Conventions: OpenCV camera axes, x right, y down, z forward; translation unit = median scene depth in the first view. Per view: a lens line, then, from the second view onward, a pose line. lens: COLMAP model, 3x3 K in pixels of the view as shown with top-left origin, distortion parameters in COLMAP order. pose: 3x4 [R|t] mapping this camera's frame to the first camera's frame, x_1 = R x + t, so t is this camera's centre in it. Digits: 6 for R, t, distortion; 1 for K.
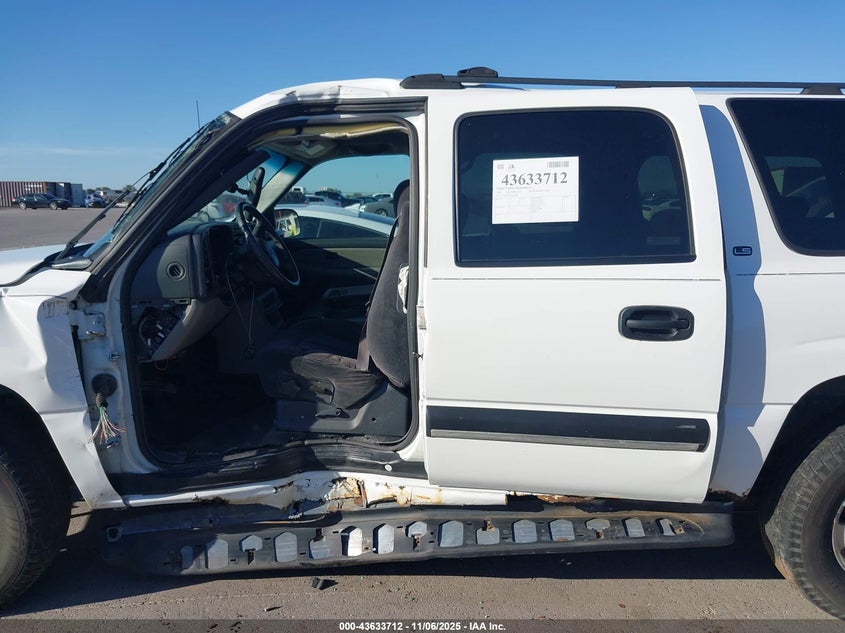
lens RADIAL K [[672.2, 0, 422.5], [0, 672.2, 316.5], [0, 0, 1]] dist [-0.002528, -0.002205]
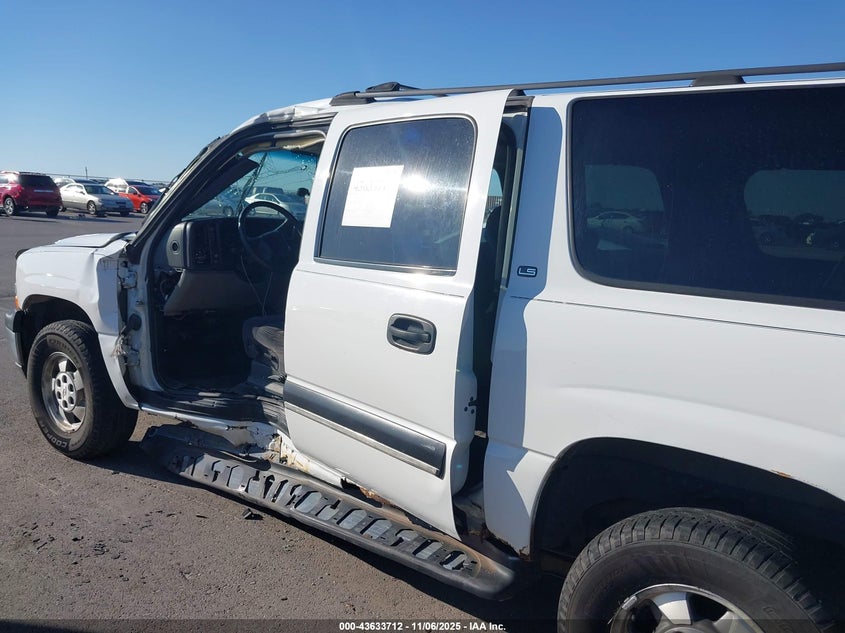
lens RADIAL K [[670.2, 0, 422.5], [0, 670.2, 316.5], [0, 0, 1]] dist [0.015122, -0.006215]
pose [[0.790361, 0.136115, -0.597329, 0.828247], [-0.152429, 0.988036, 0.023458, -0.035322], [0.593376, 0.072510, 0.801653, 0.200149]]
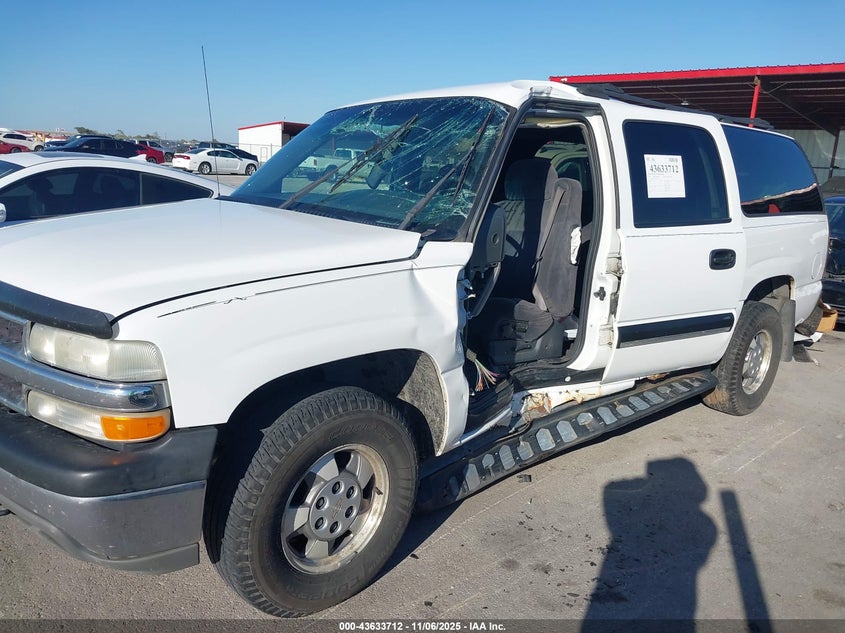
lens RADIAL K [[654.4, 0, 421.4], [0, 654.4, 303.5], [0, 0, 1]] dist [-0.003410, -0.003363]
pose [[0.761707, -0.097711, 0.640511, -1.147736], [0.057403, 0.994853, 0.083503, -0.053050], [-0.645374, -0.026838, 0.763396, 0.202304]]
